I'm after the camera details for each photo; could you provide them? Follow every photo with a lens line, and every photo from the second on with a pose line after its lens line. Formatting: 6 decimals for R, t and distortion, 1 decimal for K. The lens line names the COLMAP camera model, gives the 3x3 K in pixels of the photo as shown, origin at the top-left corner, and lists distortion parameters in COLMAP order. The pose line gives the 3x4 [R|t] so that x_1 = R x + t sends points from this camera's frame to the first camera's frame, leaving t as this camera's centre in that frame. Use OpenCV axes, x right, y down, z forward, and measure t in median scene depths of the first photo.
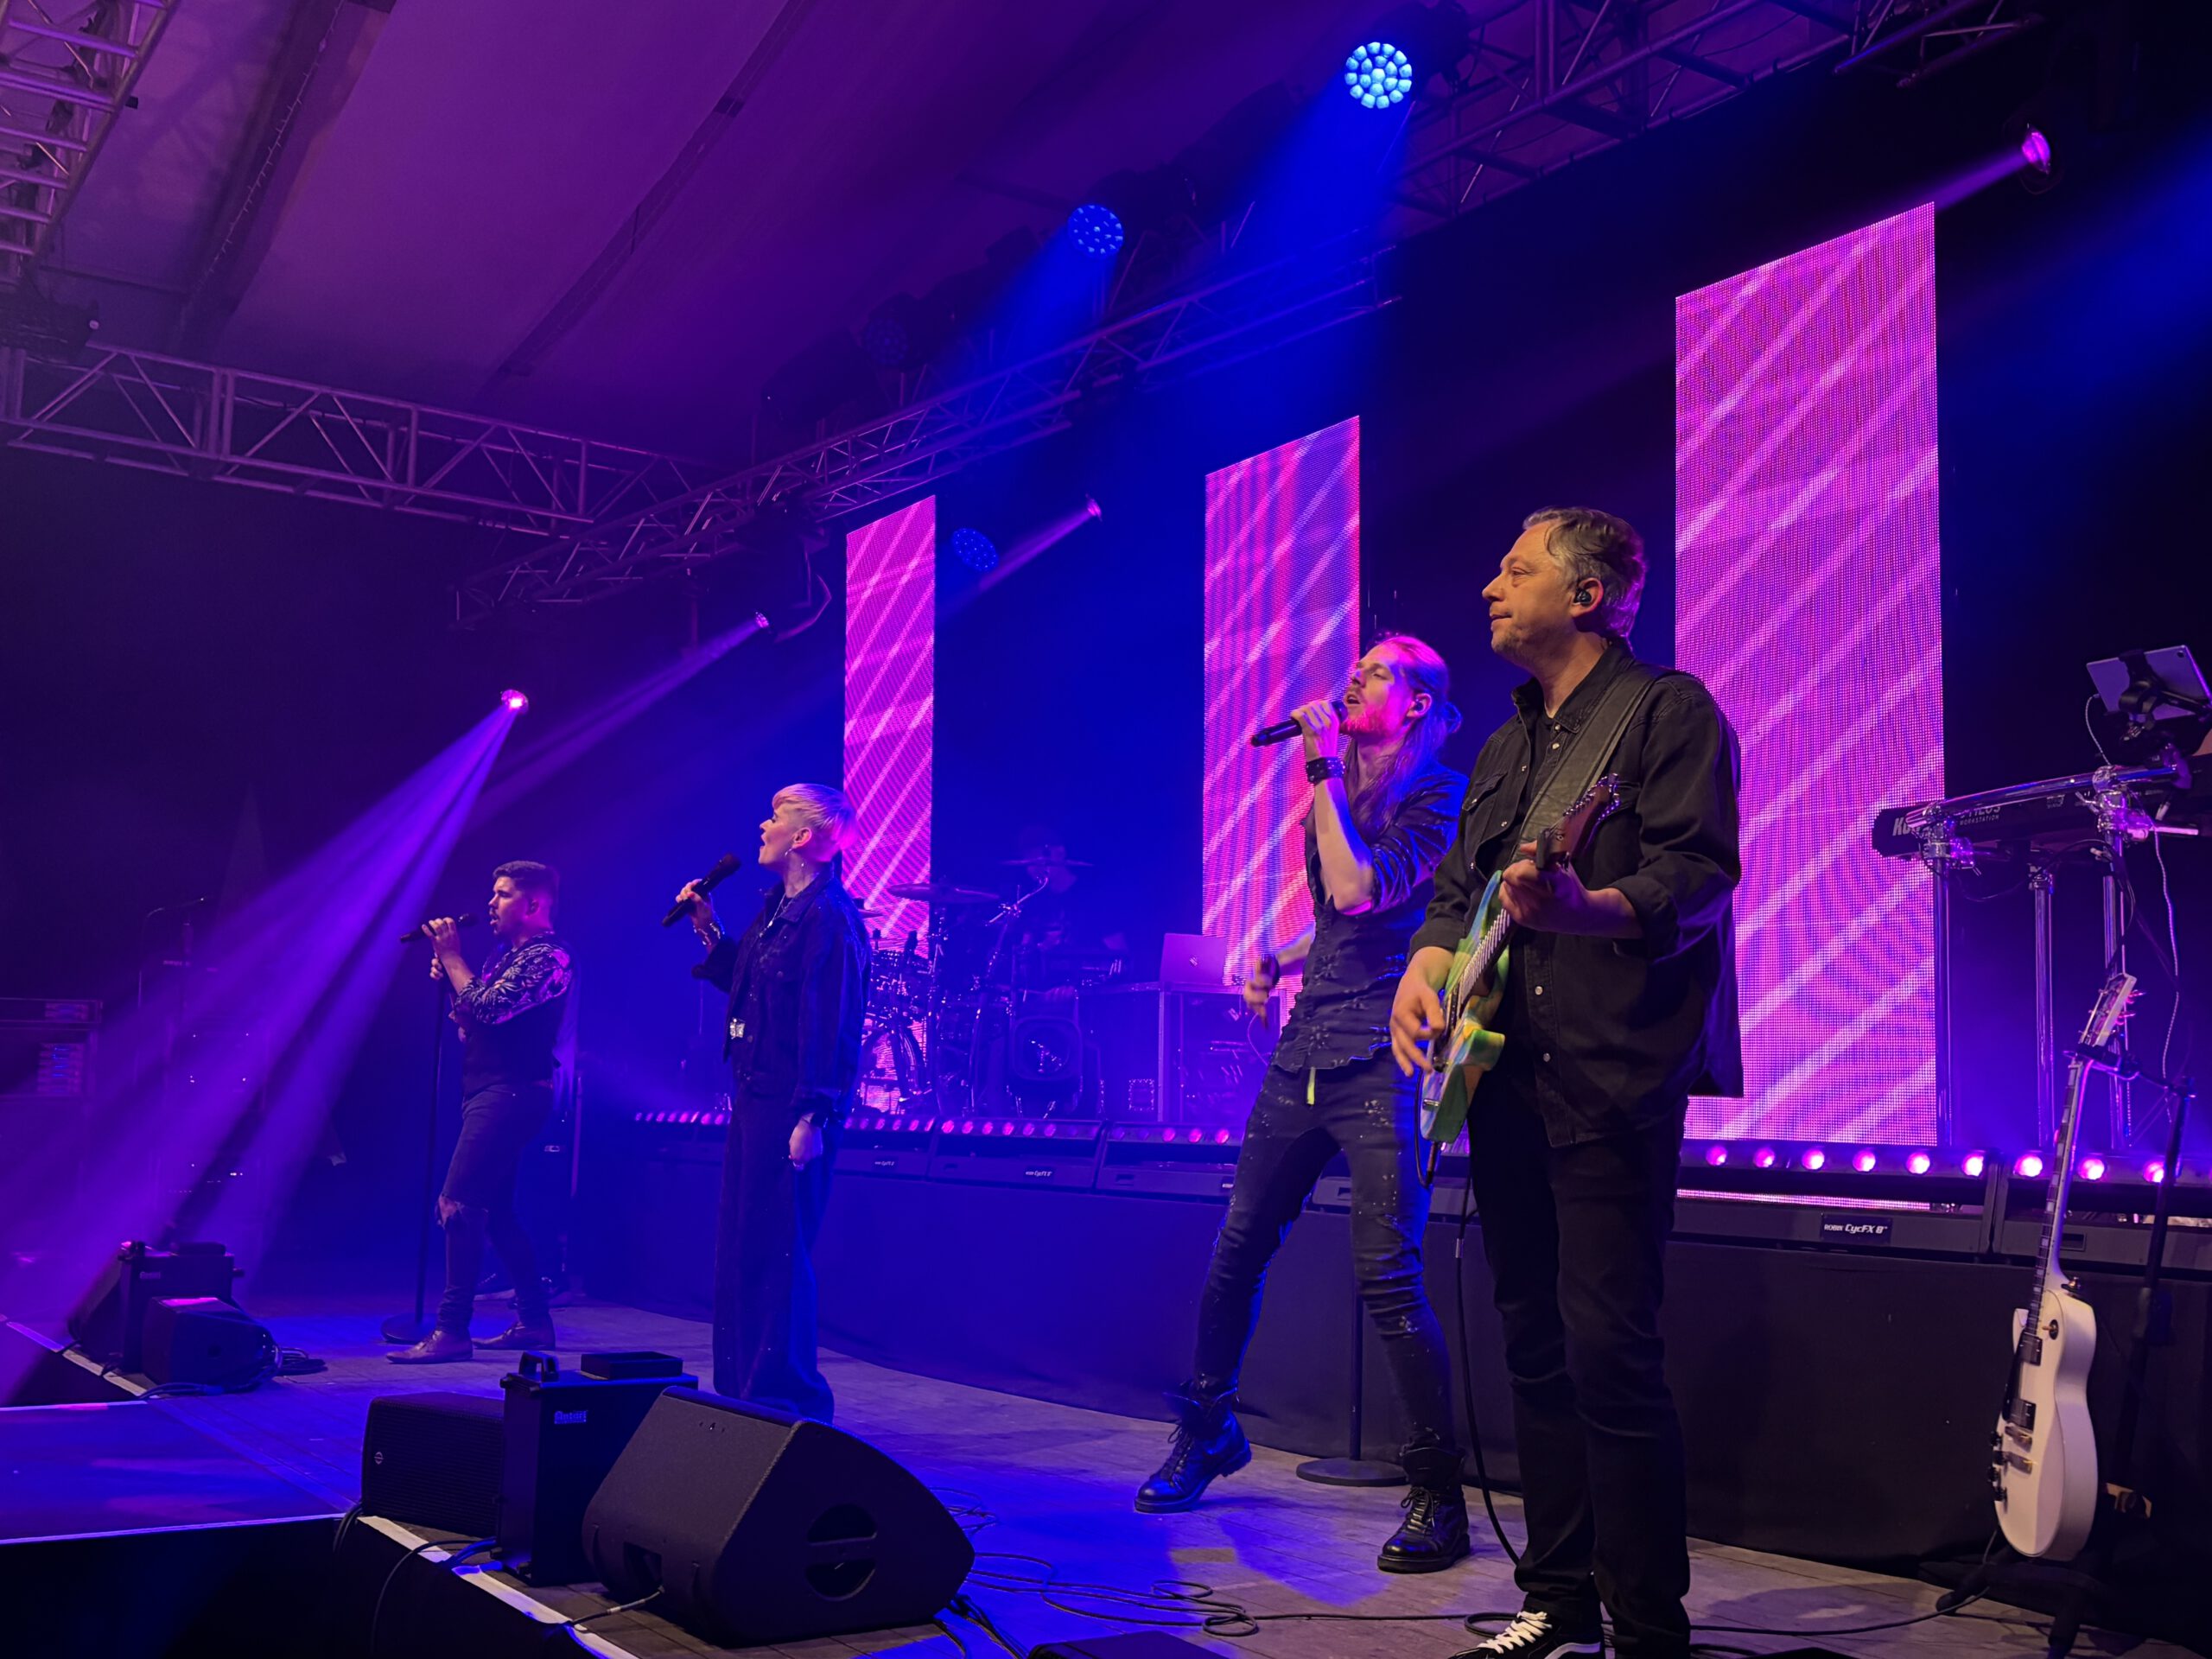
lens RADIAL K [[2354.4, 0, 1106.0], [0, 2354.4, 829.5], [0, 0, 1]] dist [0.258626, -0.656449]
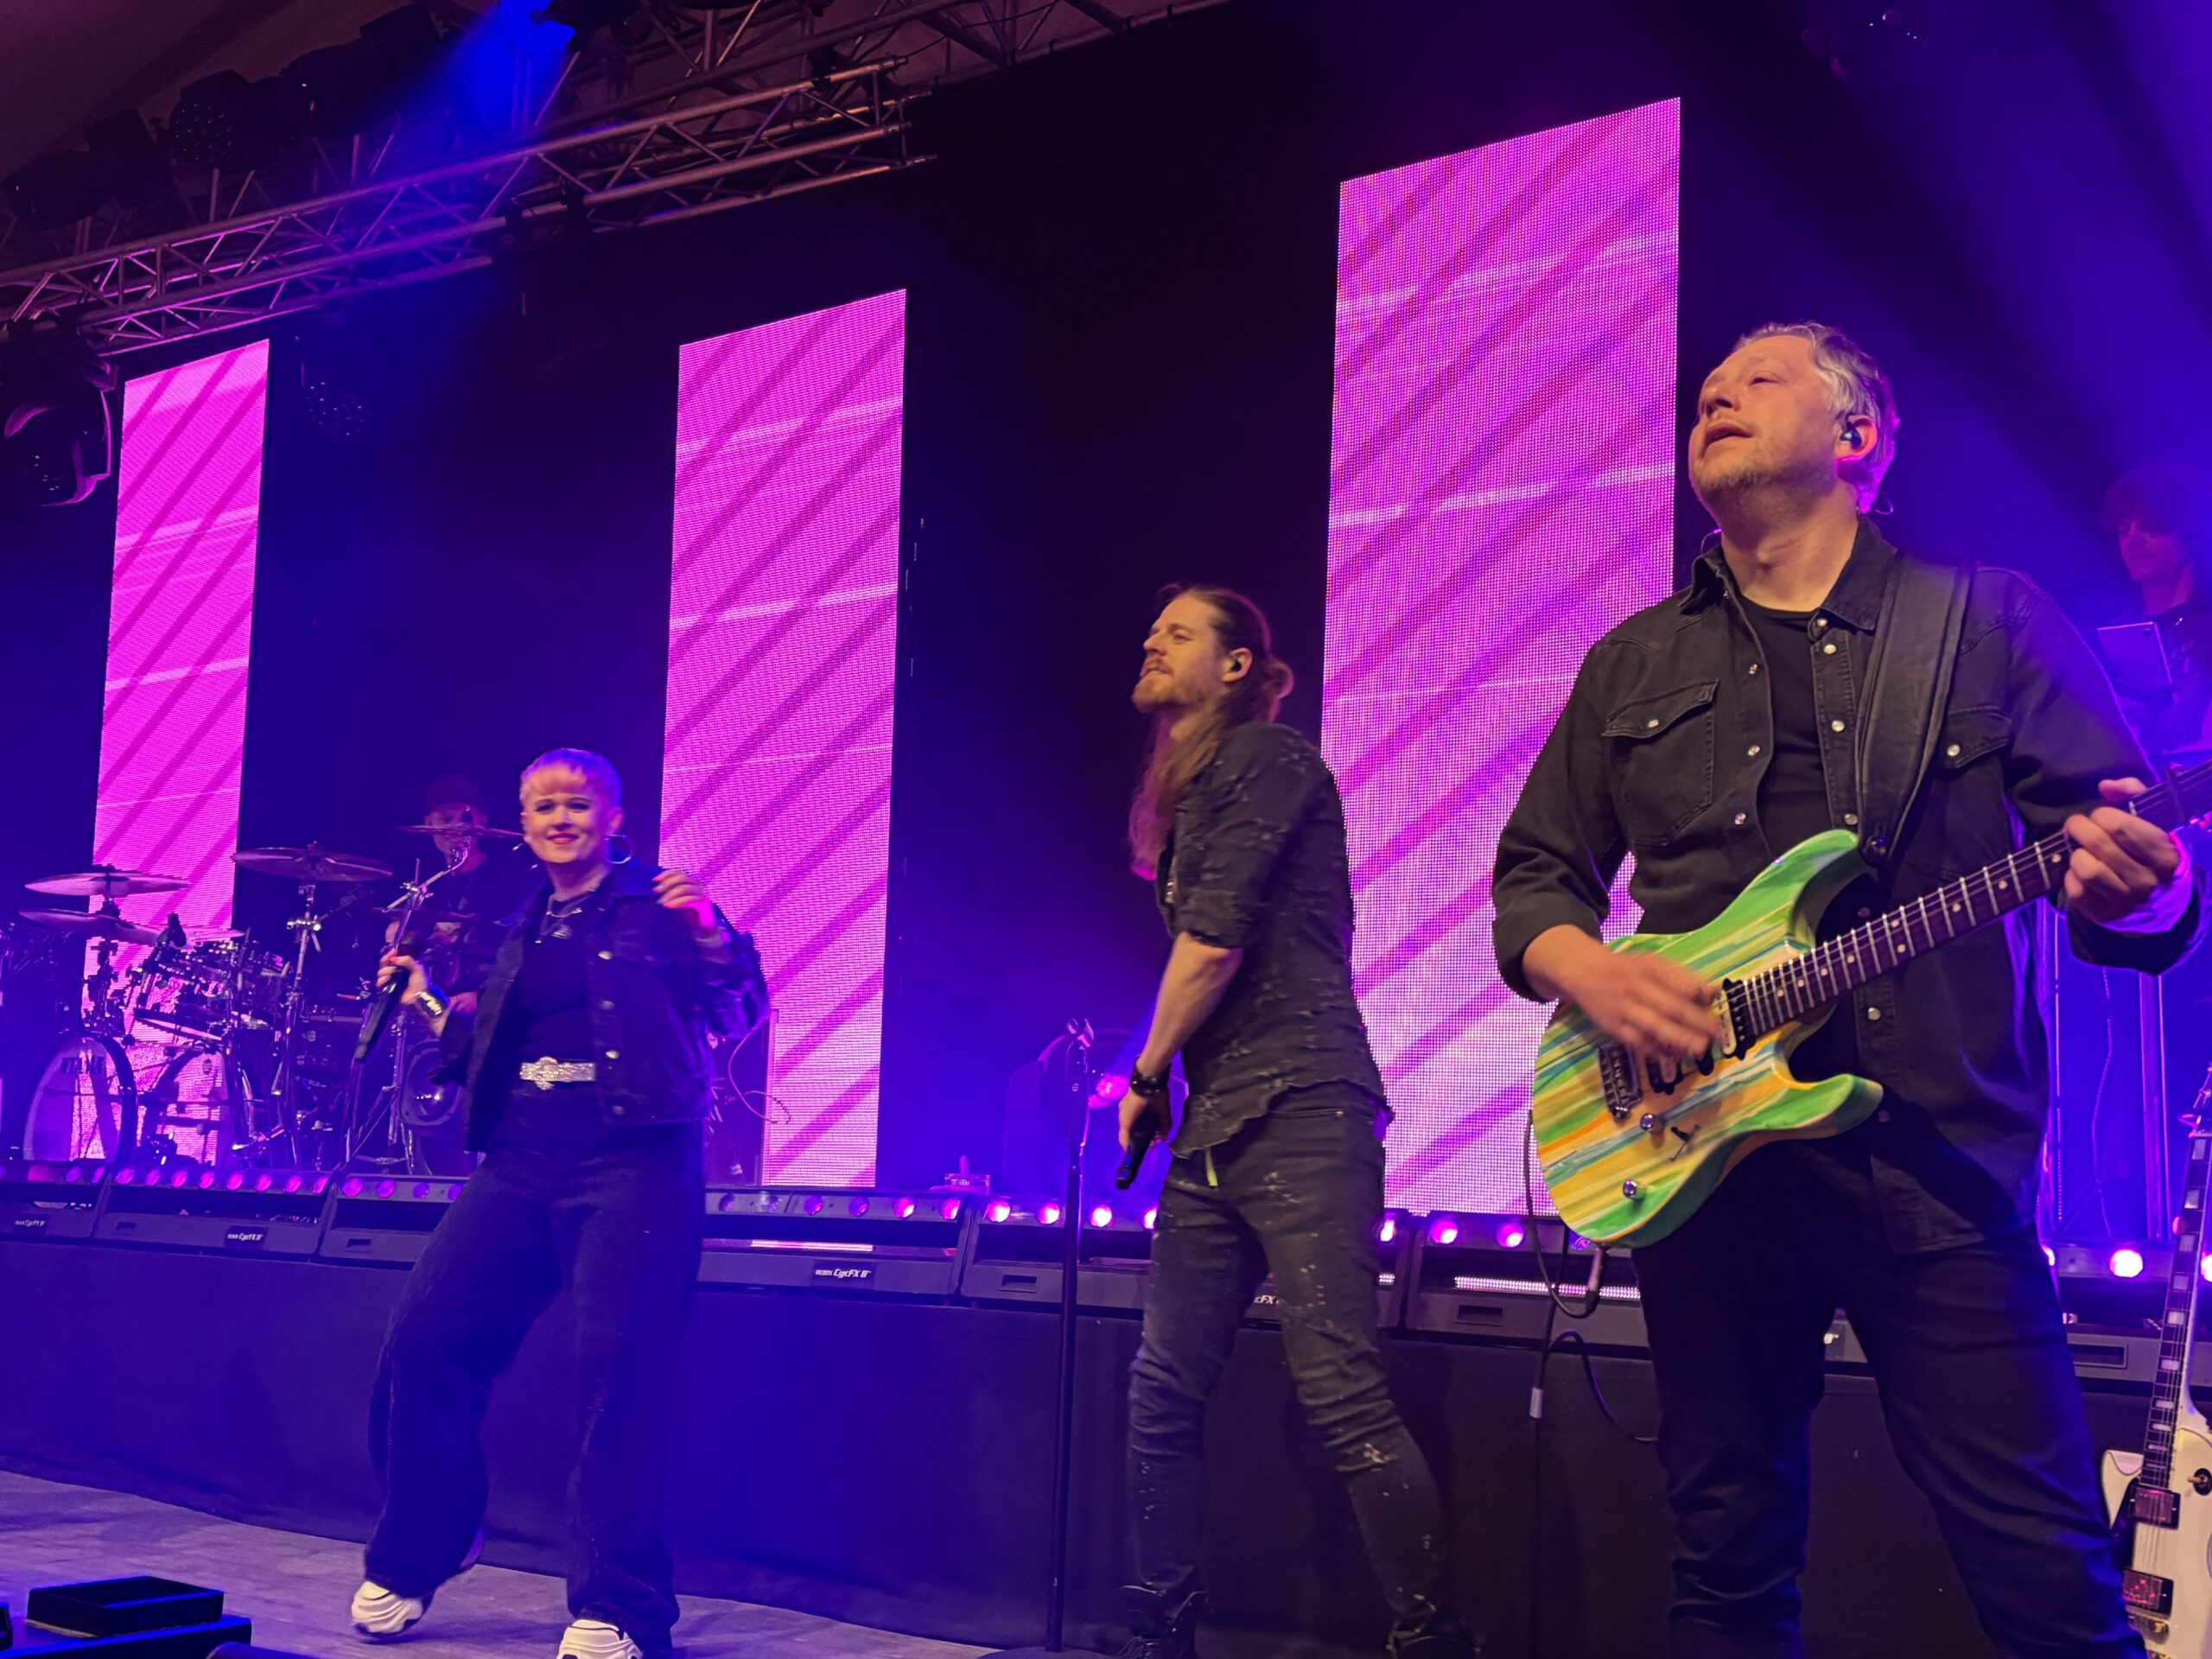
lens RADIAL K [[2626.8, 0, 1106.0], [0, 2626.8, 829.5], [0, 0, 1]] dist [0.065476, -0.044838]
pose [[0.945754, 0.056041, 0.320013, -0.086951], [-0.053904, 0.998425, -0.015539, 0.013625], [-0.320380, -0.002554, 0.947286, 0.128823]]
